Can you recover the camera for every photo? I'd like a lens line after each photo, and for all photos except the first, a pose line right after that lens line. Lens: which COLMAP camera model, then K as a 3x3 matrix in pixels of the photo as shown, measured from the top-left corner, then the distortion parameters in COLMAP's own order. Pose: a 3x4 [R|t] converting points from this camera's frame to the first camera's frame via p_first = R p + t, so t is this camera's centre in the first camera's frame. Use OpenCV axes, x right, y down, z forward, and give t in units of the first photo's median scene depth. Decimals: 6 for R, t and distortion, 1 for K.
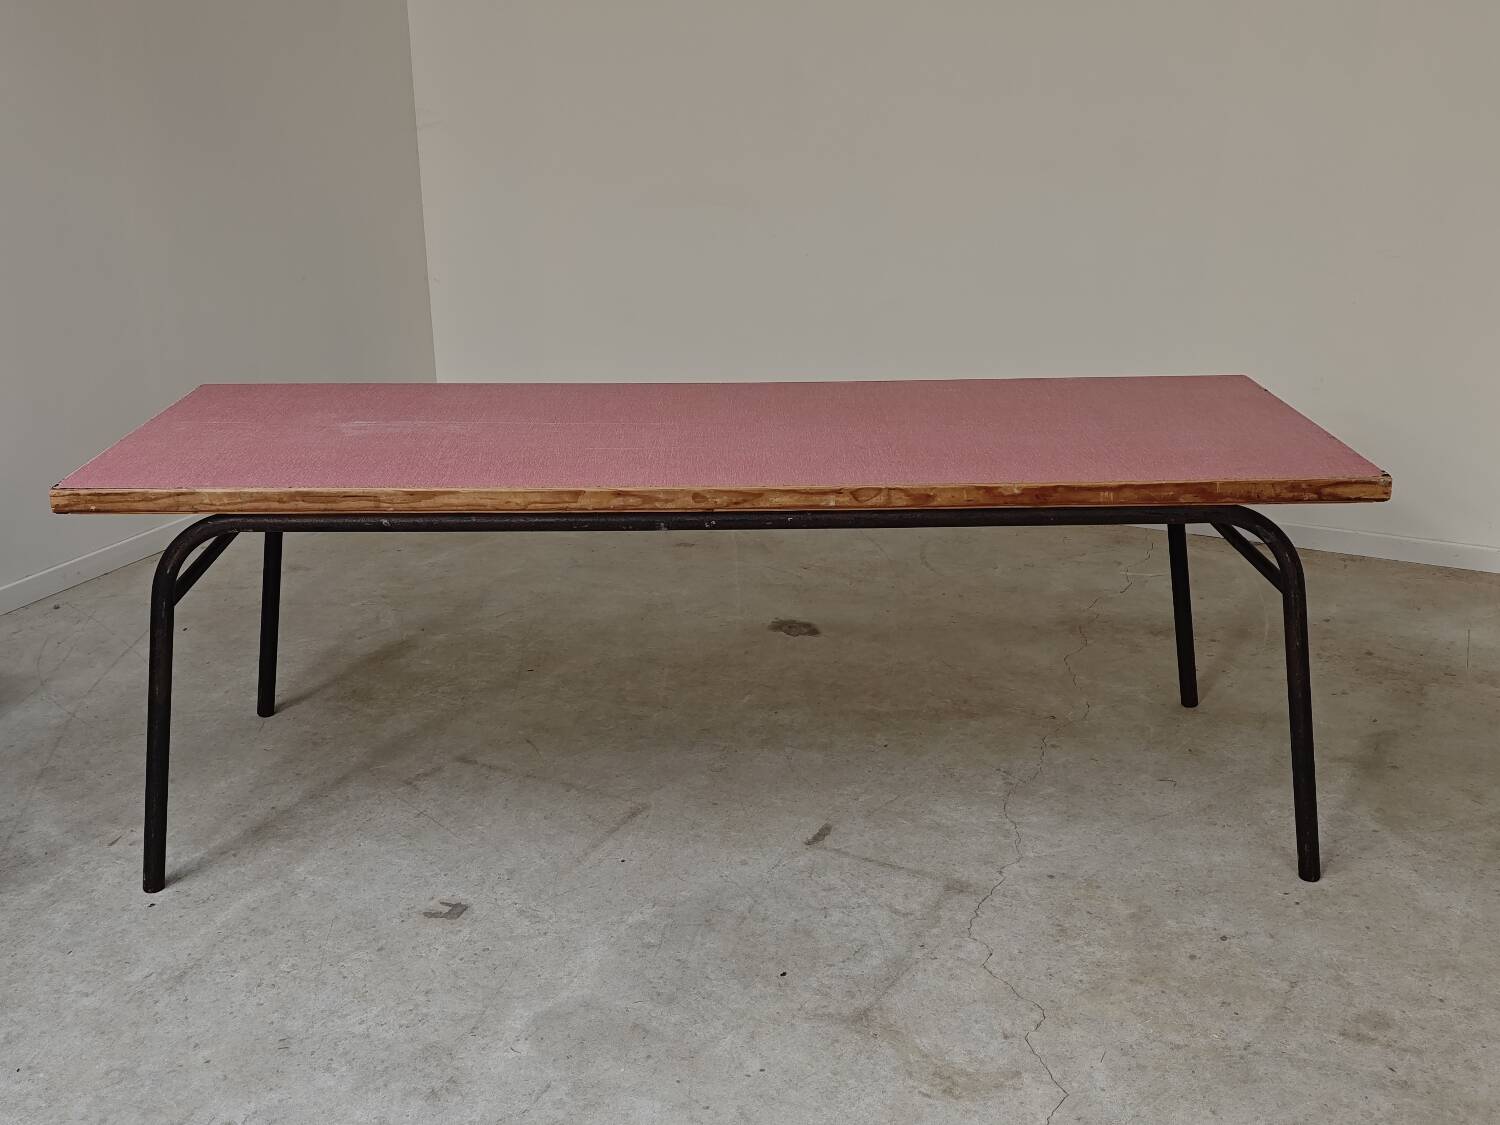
lens RADIAL K [[1533.6, 0, 743.4], [0, 1533.6, 559.3], [0, 0, 1]] dist [0.027488, 0.000000]
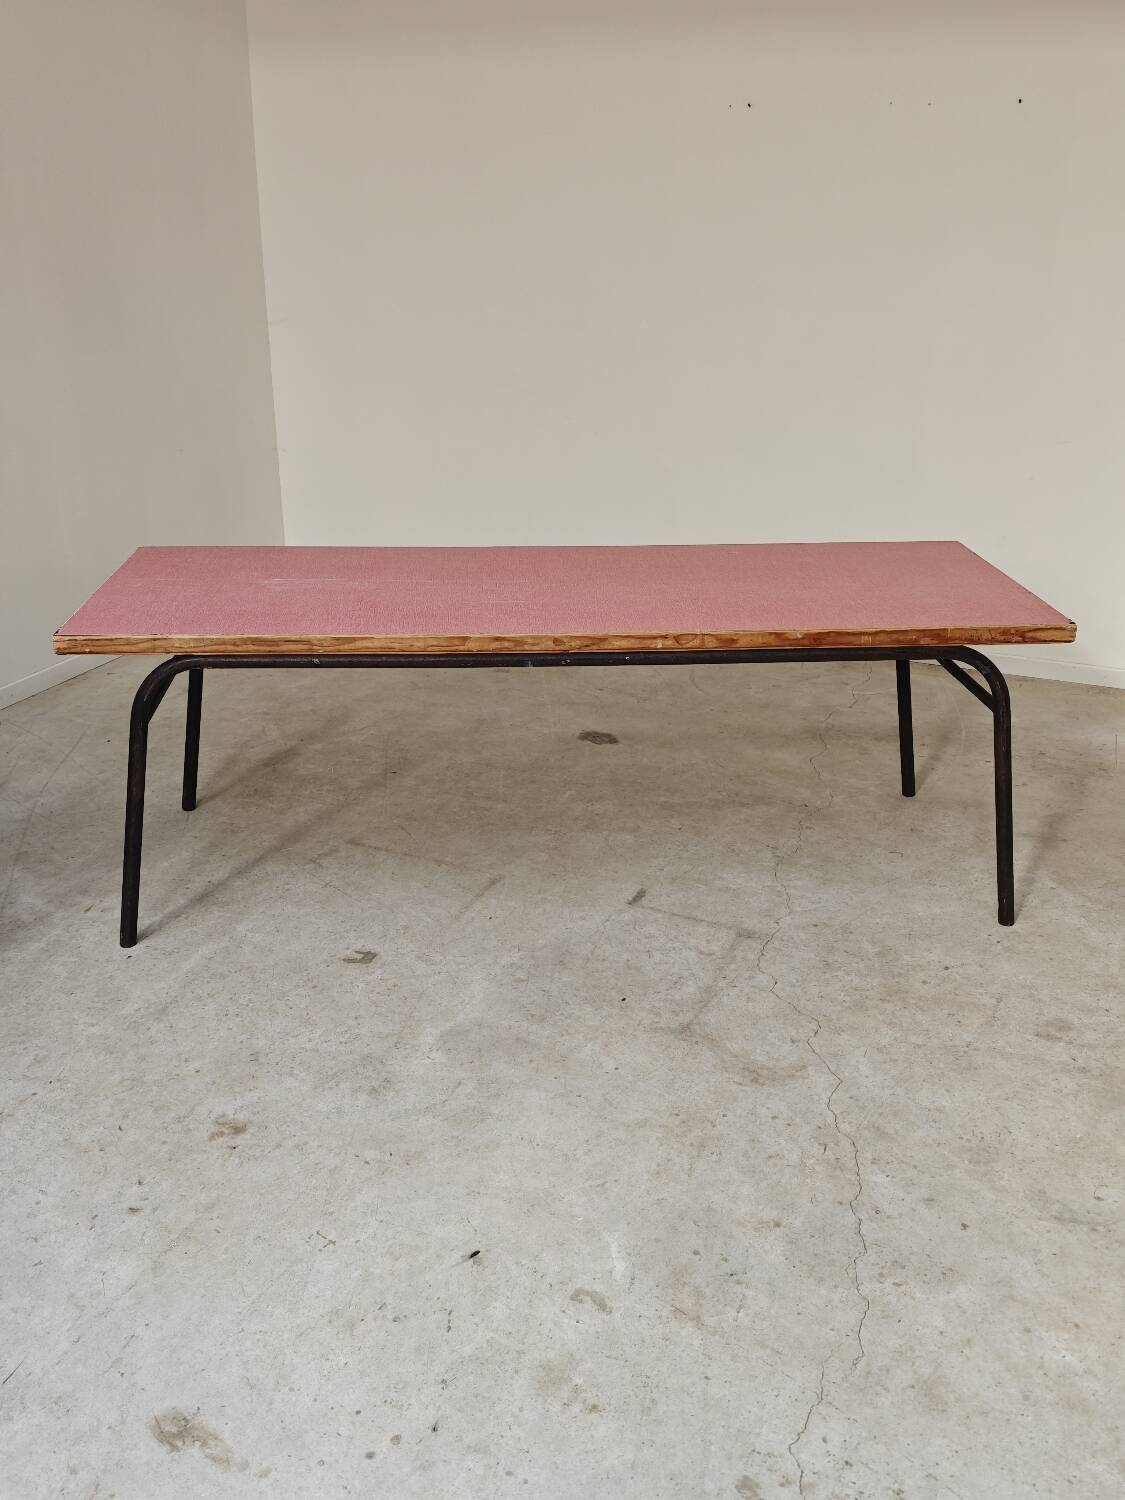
lens RADIAL K [[1292.4, 0, 560.0], [0, 1292.4, 745.2], [0, 0, 1]] dist [0.041891, 0.035449]
pose [[0.998428, -0.006813, 0.055629, -0.089497], [0.003684, 0.998415, 0.056151, -0.013832], [-0.055924, -0.055858, 0.996871, -0.104413]]
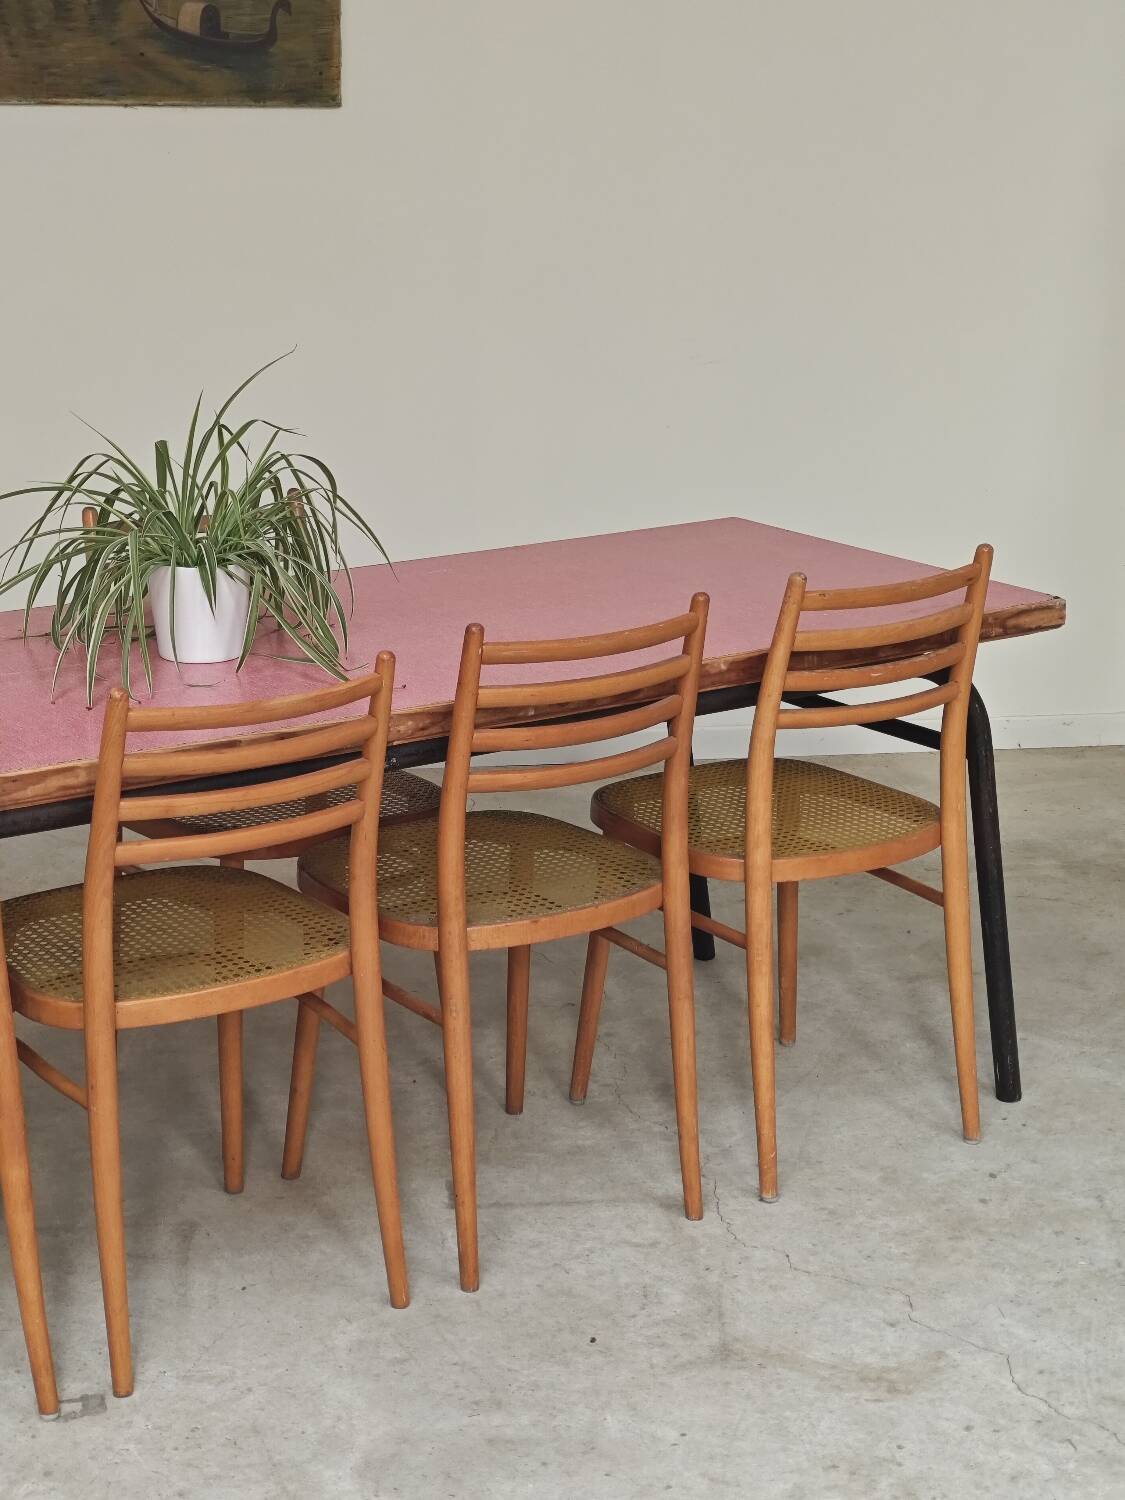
lens RADIAL K [[2758.3, 0, 517.5], [0, 2758.3, 783.1], [0, 0, 1]] dist [0.208889, 0.000000]
pose [[0.836177, -0.144094, 0.529193, -0.676485], [0.176150, 0.984309, -0.010317, 0.010843], [-0.519403, 0.101844, 0.848439, -0.155583]]
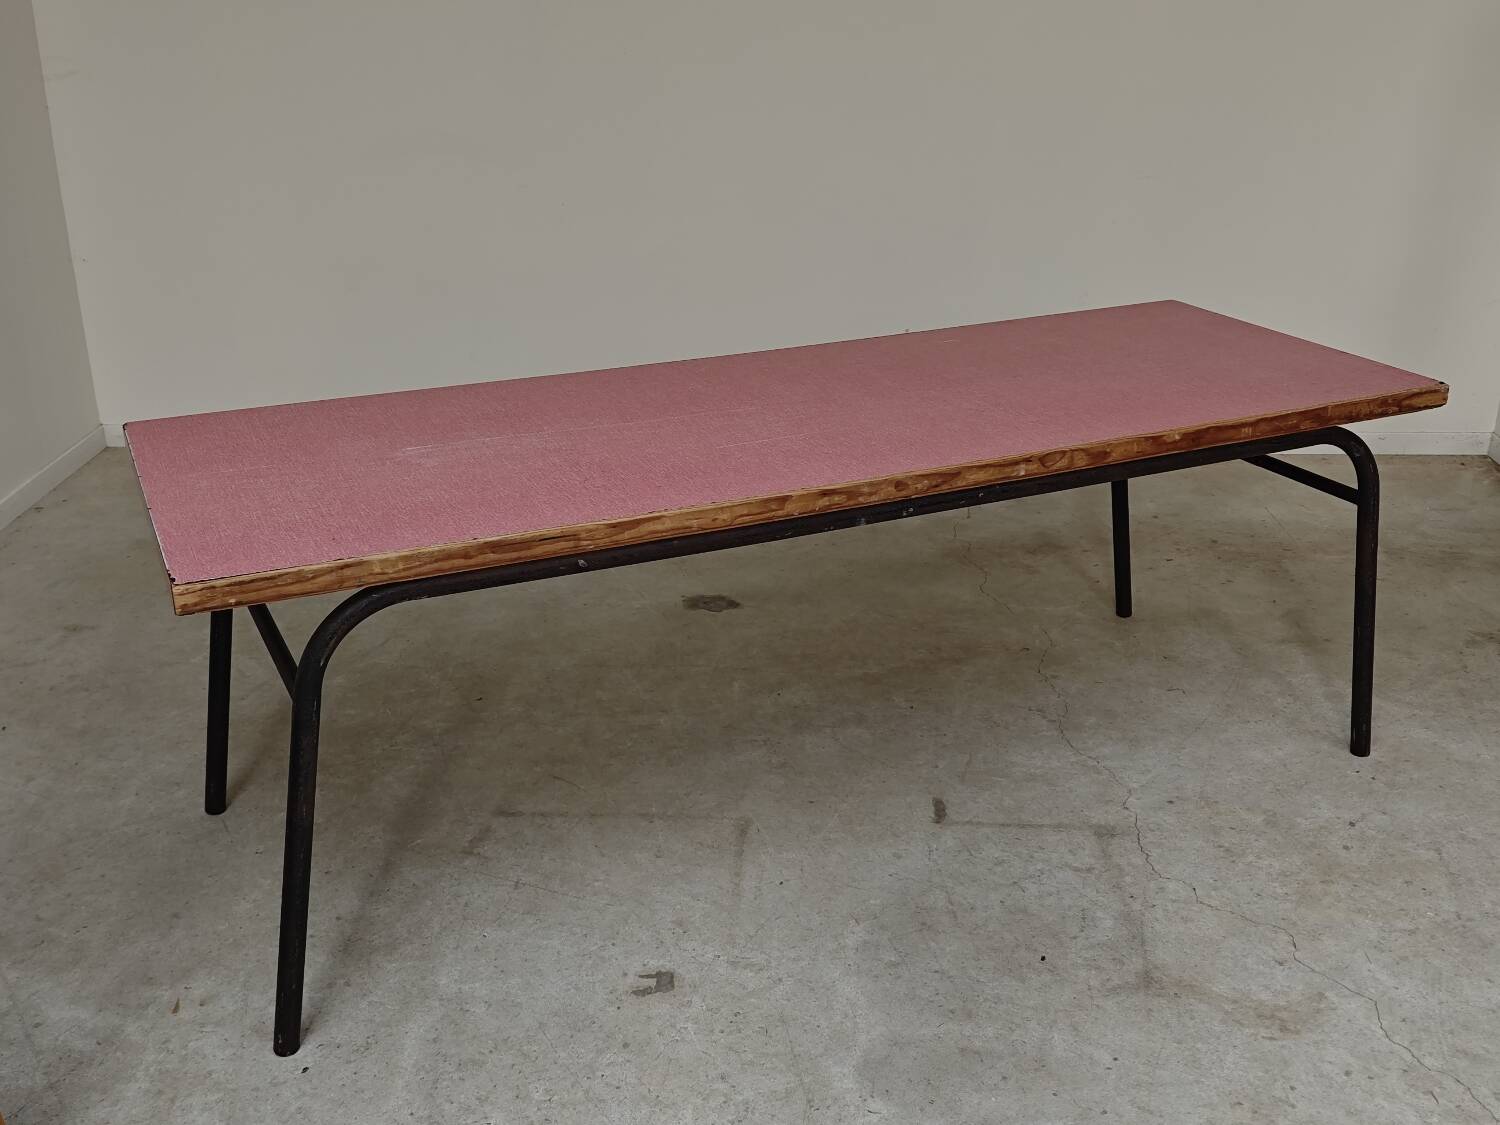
lens RADIAL K [[1533.6, 0, 738.6], [0, 1533.6, 565.3], [0, 0, 1]] dist [0.027488, 0.000000]
pose [[0.910722, -0.152372, 0.383885, -0.483424], [0.132483, 0.988119, 0.077905, -0.077843], [-0.391195, -0.020092, 0.920089, 0.180201]]
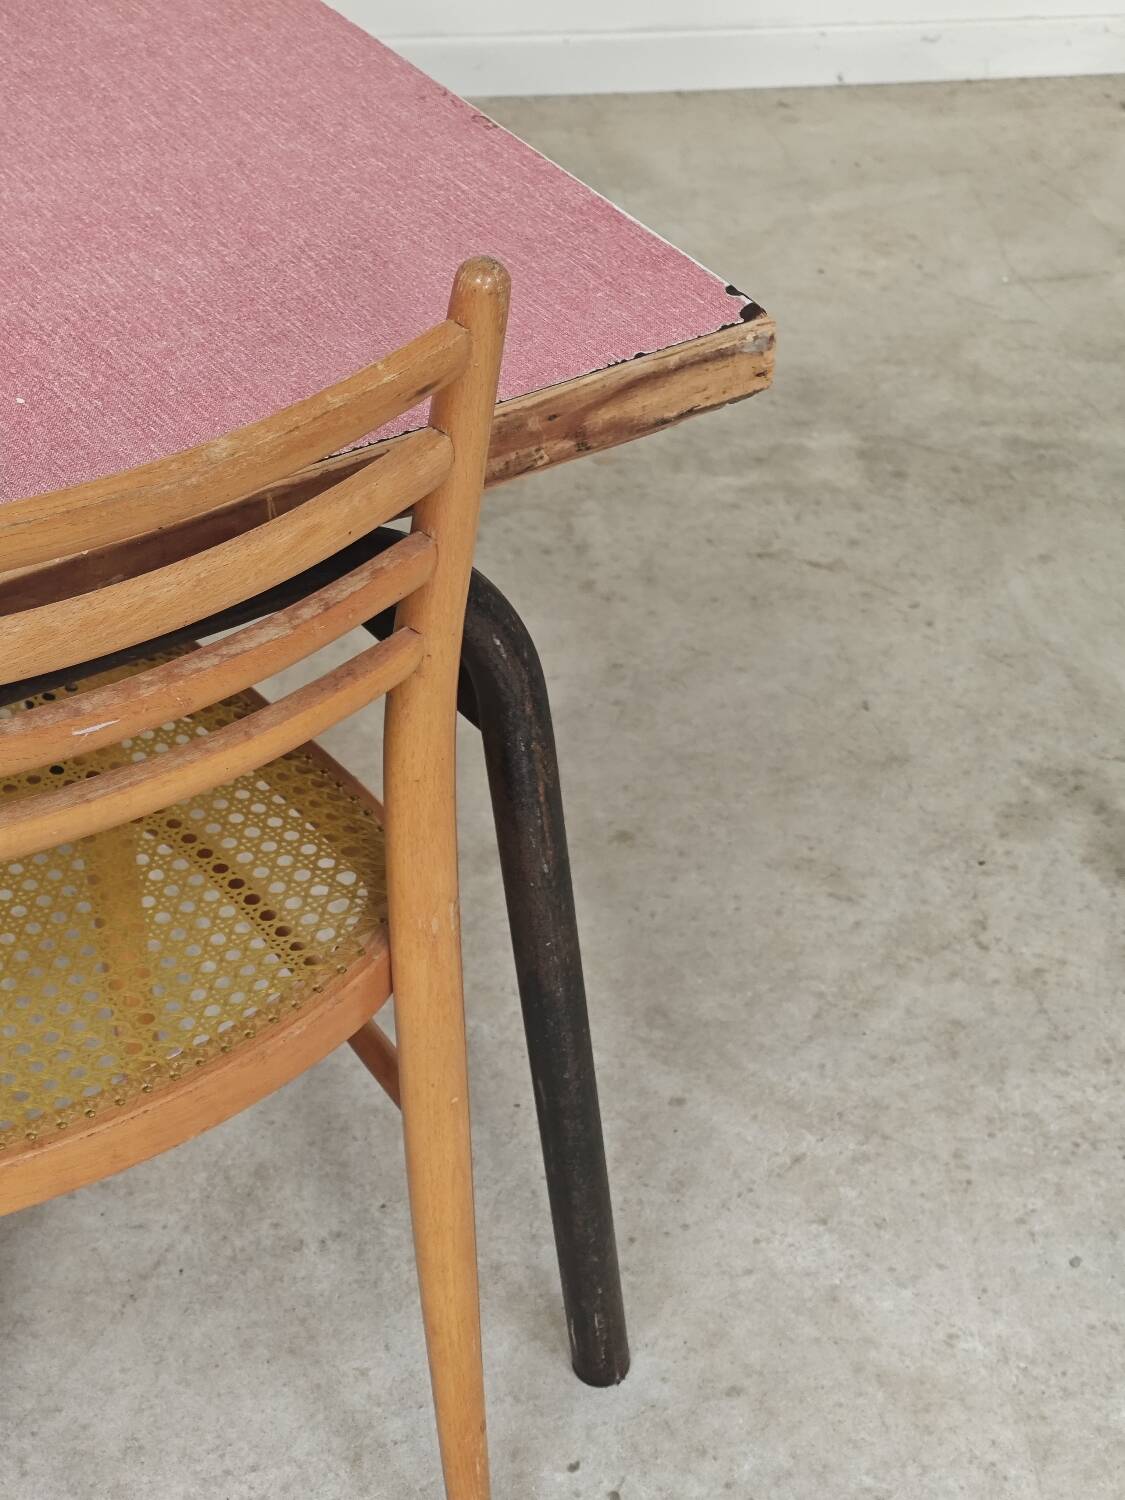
lens RADIAL K [[2771.0, 0, 558.4], [0, 2771.0, 761.5], [0, 0, 1]] dist [0.277663, 0.000000]
pose [[0.821711, -0.316221, 0.474126, 0.106404], [0.142765, 0.919628, 0.365926, -0.175888], [-0.551733, -0.232997, 0.800814, 0.573353]]
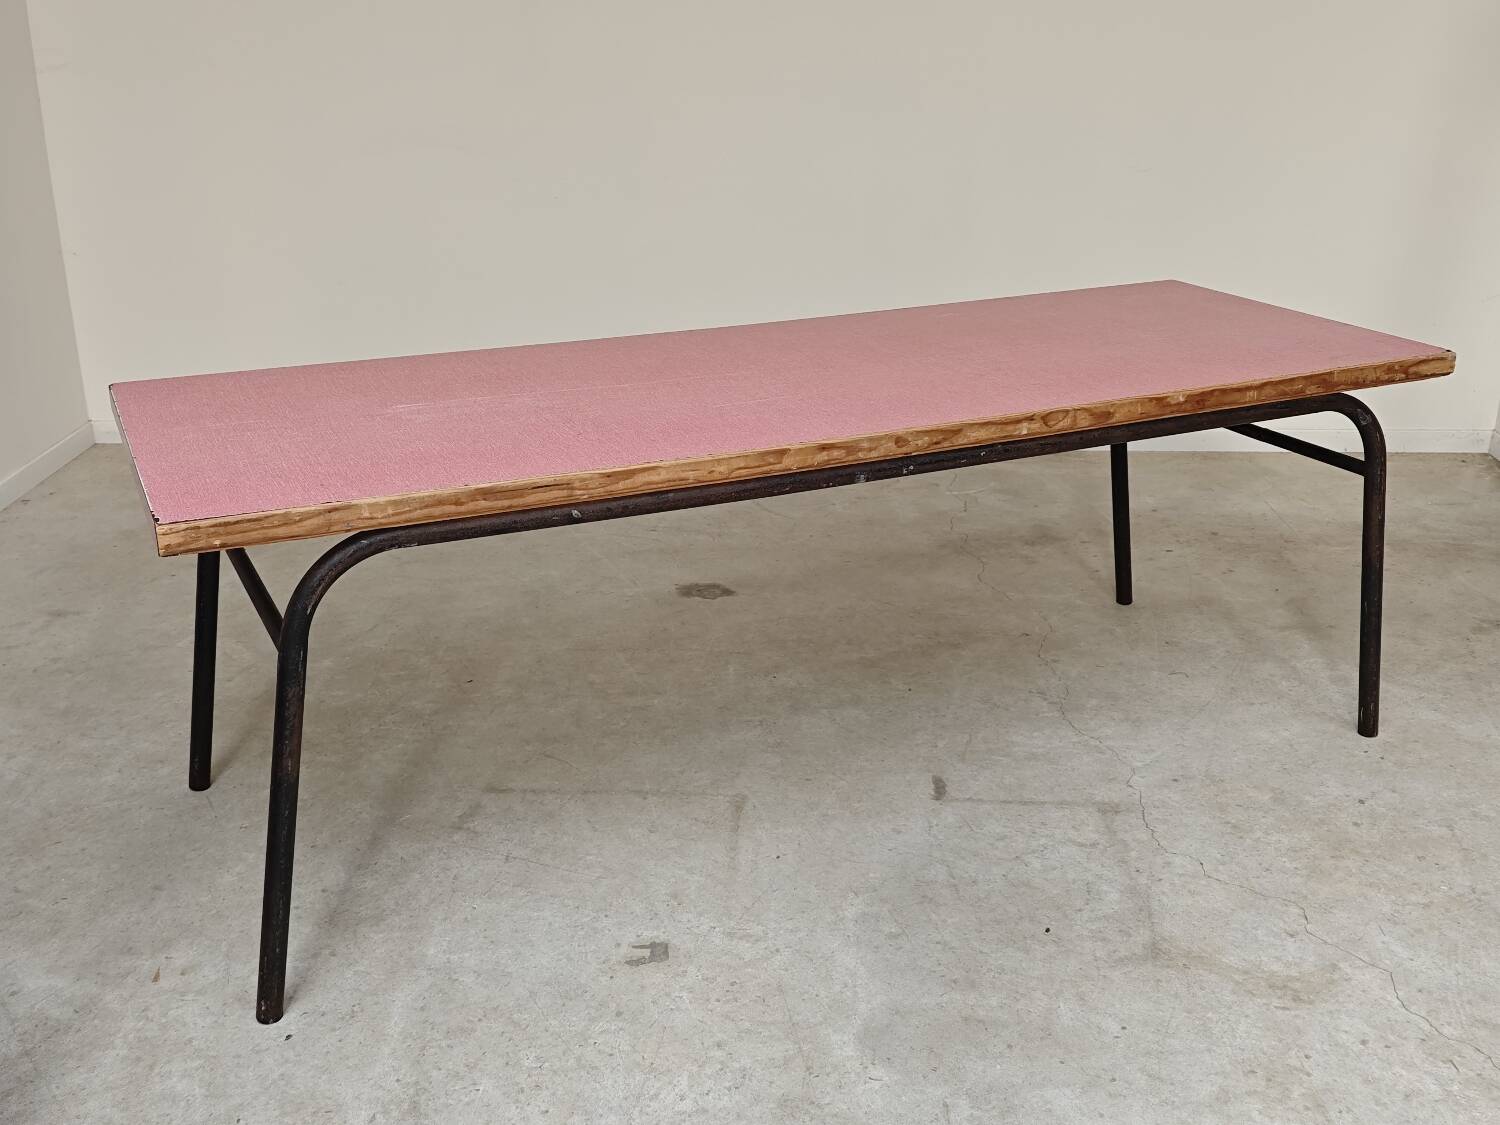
lens RADIAL K [[1533.6, 0, 727.9], [0, 1533.6, 563.0], [0, 0, 1]] dist [0.027488, 0.000000]
pose [[0.911275, -0.141384, 0.386768, -0.485959], [0.131370, 0.989950, 0.052353, -0.030104], [-0.390282, 0.003102, 0.920690, 0.199499]]
